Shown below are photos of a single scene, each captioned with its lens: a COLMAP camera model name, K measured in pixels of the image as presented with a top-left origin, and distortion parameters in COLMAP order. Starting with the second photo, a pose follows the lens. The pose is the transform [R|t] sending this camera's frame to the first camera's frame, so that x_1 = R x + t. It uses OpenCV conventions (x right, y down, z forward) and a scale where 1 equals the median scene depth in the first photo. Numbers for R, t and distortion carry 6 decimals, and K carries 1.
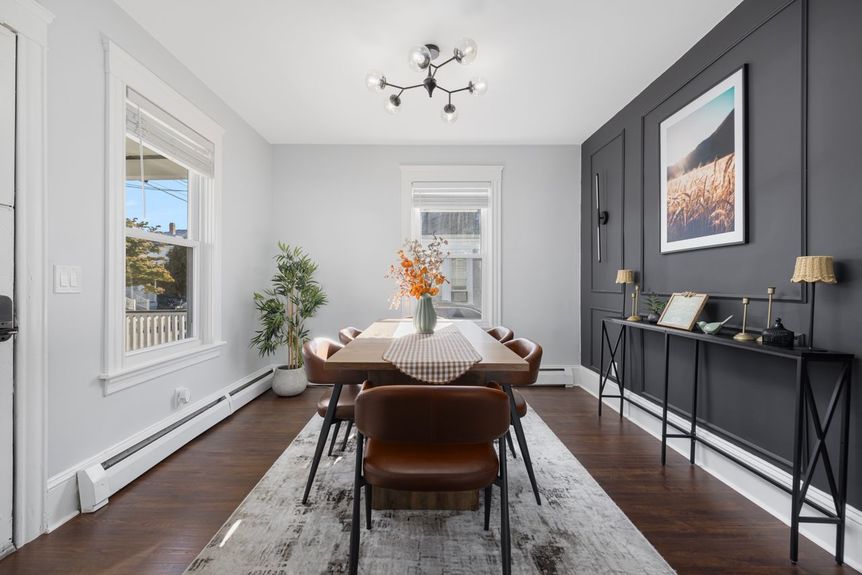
lens RADIAL K [[369.9, 0, 422.6], [0, 369.9, 280.6], [0, 0, 1]] dist [0.003803, -0.000158]
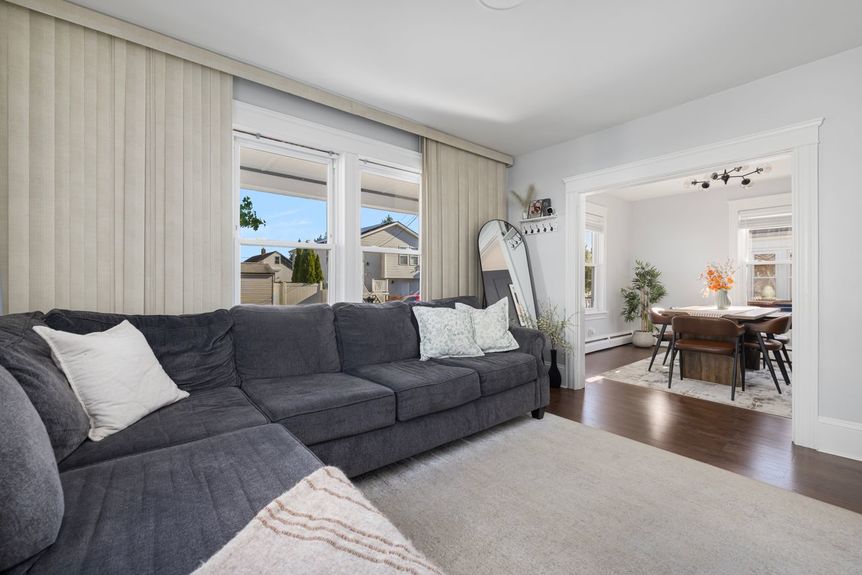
lens RADIAL K [[369.9, 0, 422.6], [0, 369.9, 280.6], [0, 0, 1]] dist [0.003803, -0.000158]
pose [[0.636094, 0.000664, -0.771611, 0.484207], [-0.000971, 1.000000, 0.000059, -0.004468], [0.771611, 0.000712, 0.636094, -1.345868]]
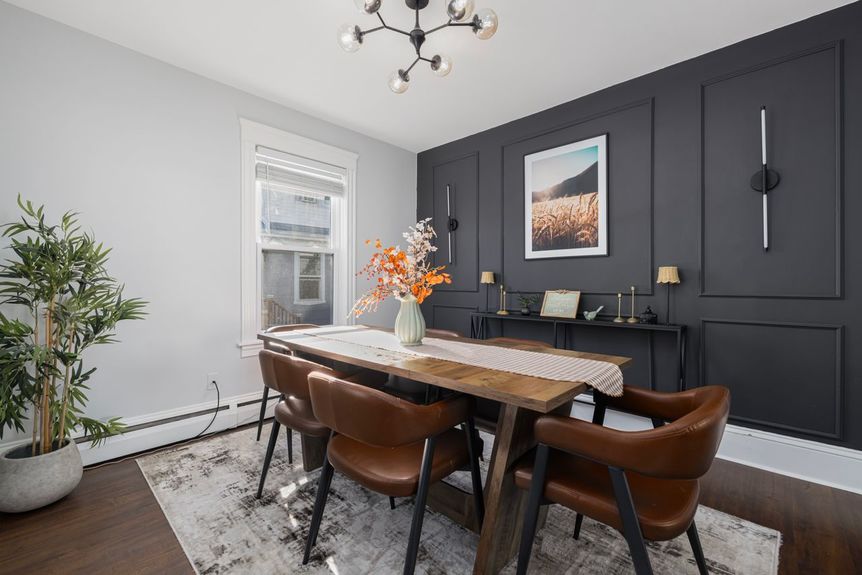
lens RADIAL K [[369.9, 0, 422.6], [0, 369.9, 280.6], [0, 0, 1]] dist [0.003803, -0.000158]
pose [[0.694308, 0.008447, 0.719629, -0.542375], [-0.007586, 0.999961, -0.004418, 0.006384], [-0.719638, -0.002392, 0.694345, 0.412645]]
